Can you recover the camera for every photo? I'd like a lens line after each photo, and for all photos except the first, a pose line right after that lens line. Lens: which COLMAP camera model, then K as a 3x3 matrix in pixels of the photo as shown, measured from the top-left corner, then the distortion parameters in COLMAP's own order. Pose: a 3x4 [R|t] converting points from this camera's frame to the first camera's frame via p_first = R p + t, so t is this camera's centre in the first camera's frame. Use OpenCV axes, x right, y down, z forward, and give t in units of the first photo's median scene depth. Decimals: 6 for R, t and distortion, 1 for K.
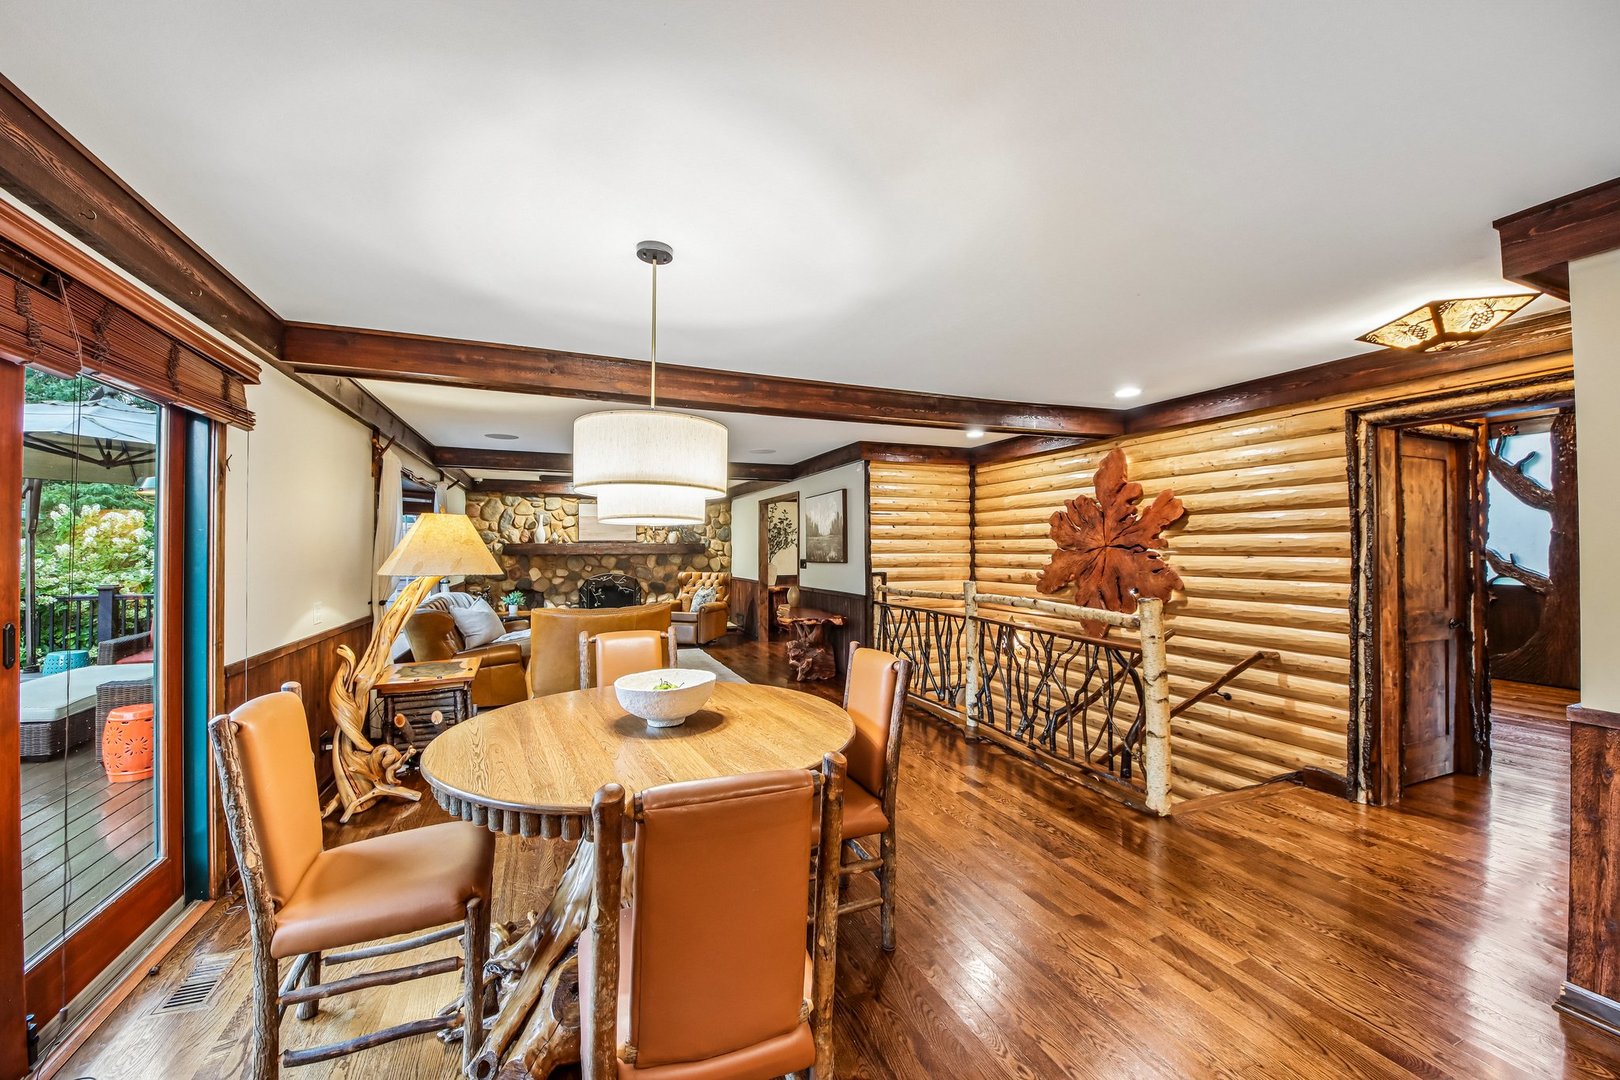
lens RADIAL K [[620.9, 0, 808.5], [0, 620.9, 545.8], [0, 0, 1]] dist [0.026065, -0.000117]
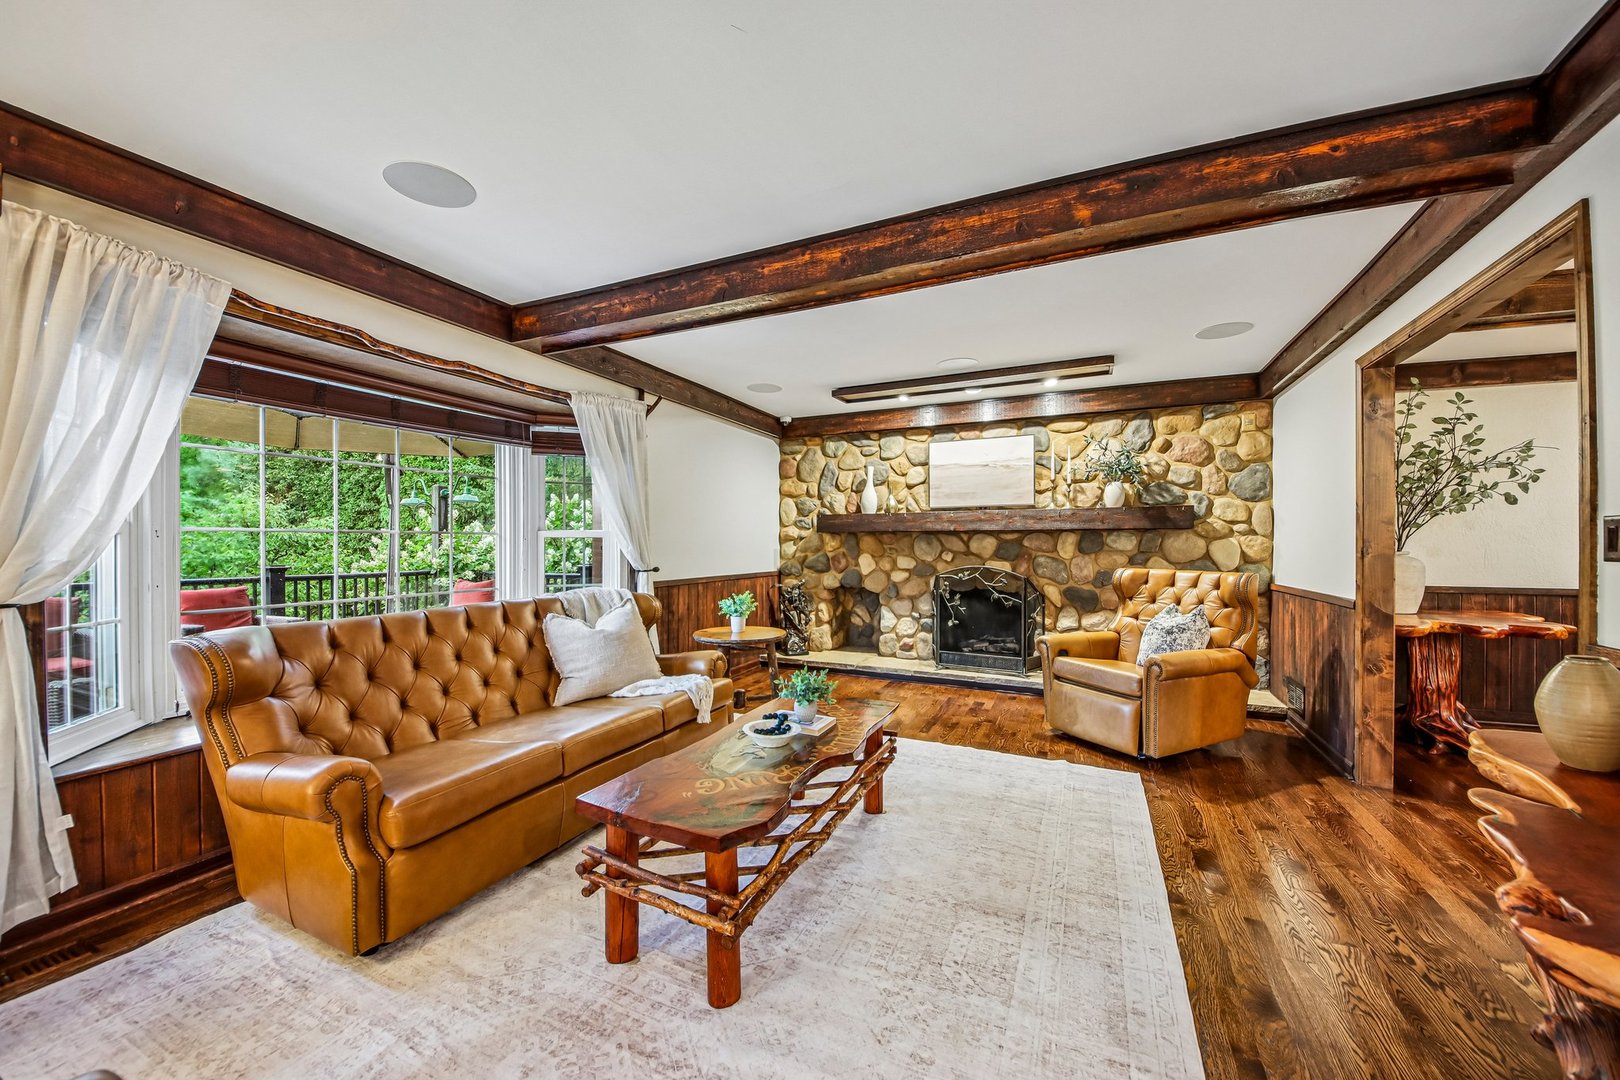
lens RADIAL K [[586.2, 0, 806.6], [0, 586.2, 548.5], [0, 0, 1]] dist [0.016213, -0.000152]
pose [[0.674806, 0.006395, -0.737967, -0.048072], [0.000499, 0.999958, 0.009122, 0.025170], [0.737995, -0.006523, 0.674775, 0.572141]]
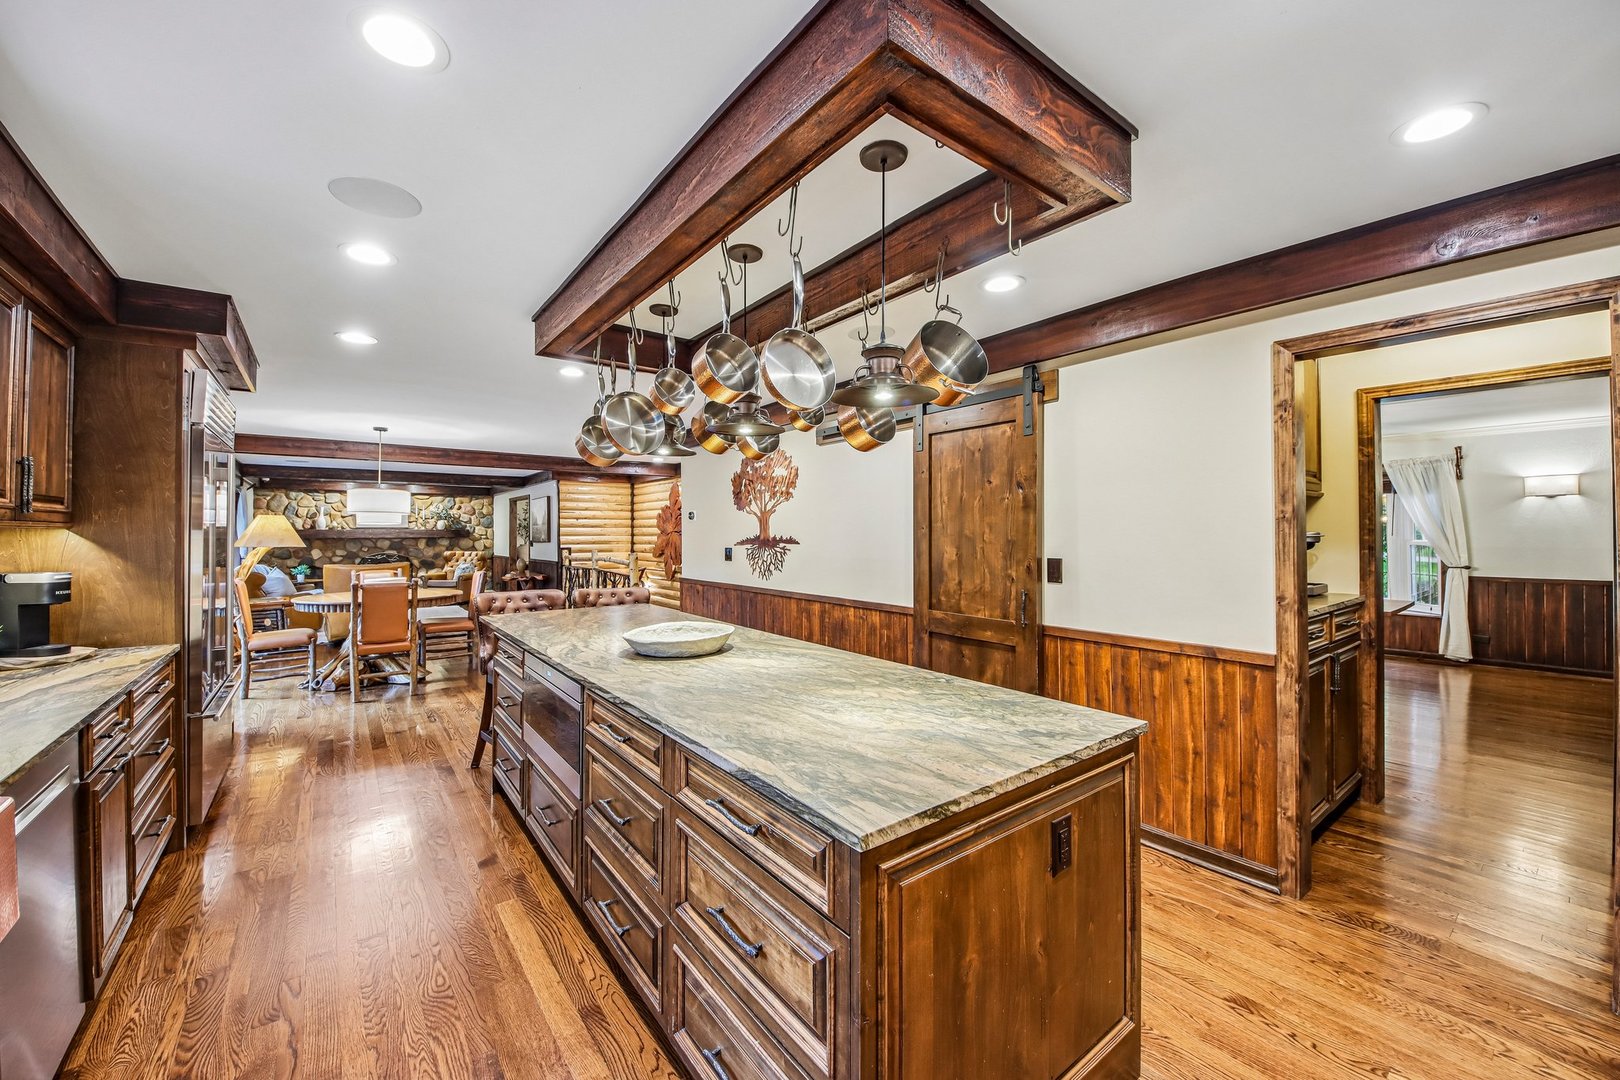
lens RADIAL K [[637.3, 0, 833.0], [0, 637.3, 531.5], [0, 0, 1]] dist [-0.002127, -0.000612]
pose [[0.960158, 0.000922, 0.279455, 0.212342], [-0.000895, 1.000000, -0.000226, -0.000137], [-0.279455, -0.000033, 0.960159, -0.544510]]
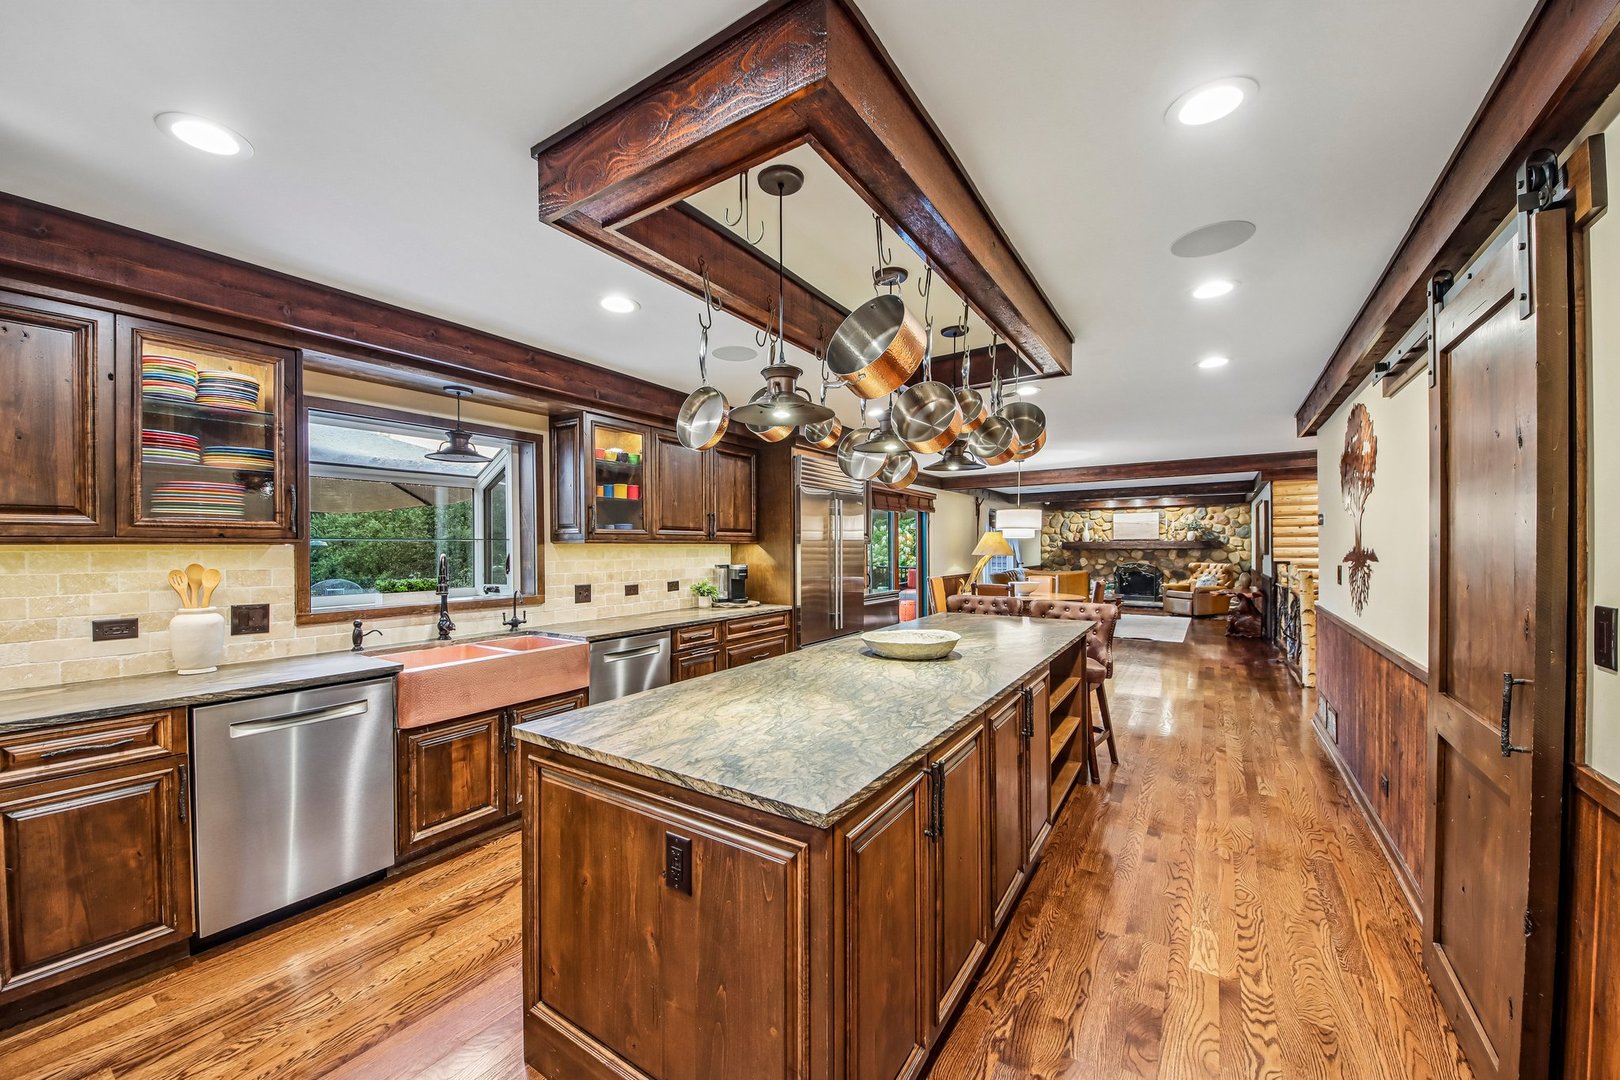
lens RADIAL K [[625.2, 0, 767.8], [0, 625.2, 552.0], [0, 0, 1]] dist [-0.001254, -0.000327]
pose [[0.530684, 0.005116, -0.847554, 0.452914], [0.006972, 0.999922, 0.010401, 0.000142], [0.847541, -0.011429, 0.530607, -0.469657]]
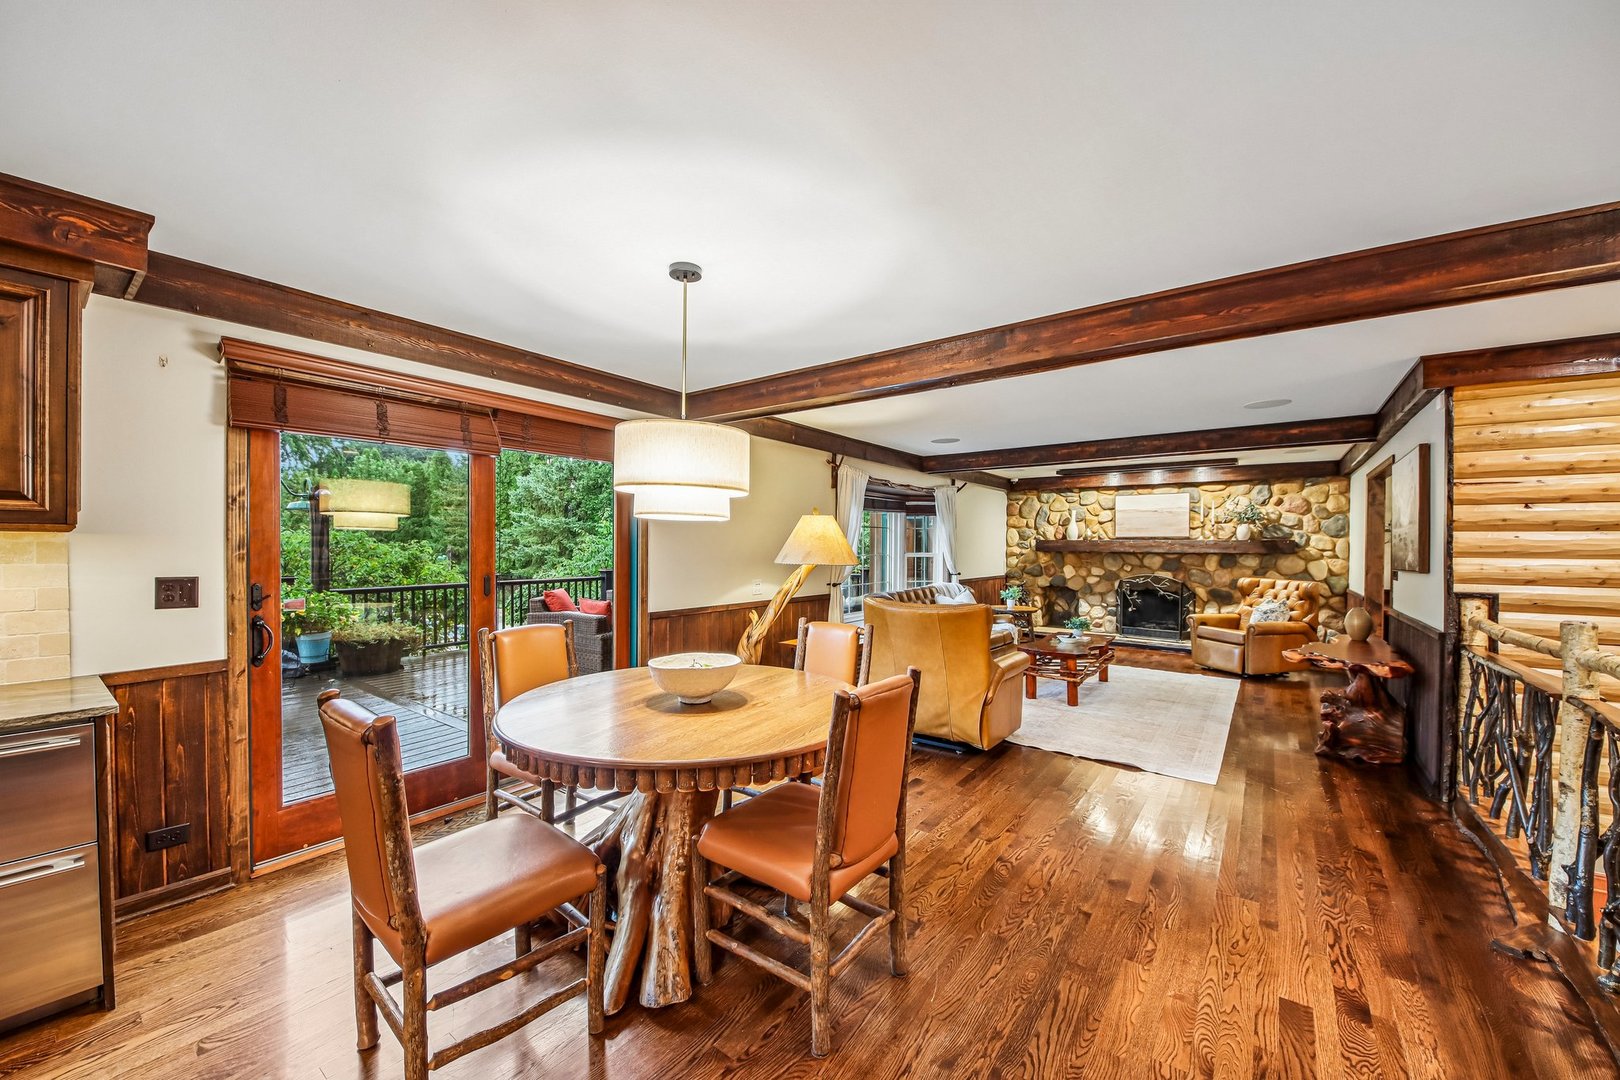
lens RADIAL K [[607.9, 0, 759.2], [0, 607.9, 551.3], [0, 0, 1]] dist [-0.029532, -0.000463]
pose [[0.453673, 0.015704, -0.891030, 0.183307], [-0.004237, 0.999871, 0.015464, 0.001160], [0.891158, -0.003240, 0.453681, 0.145381]]
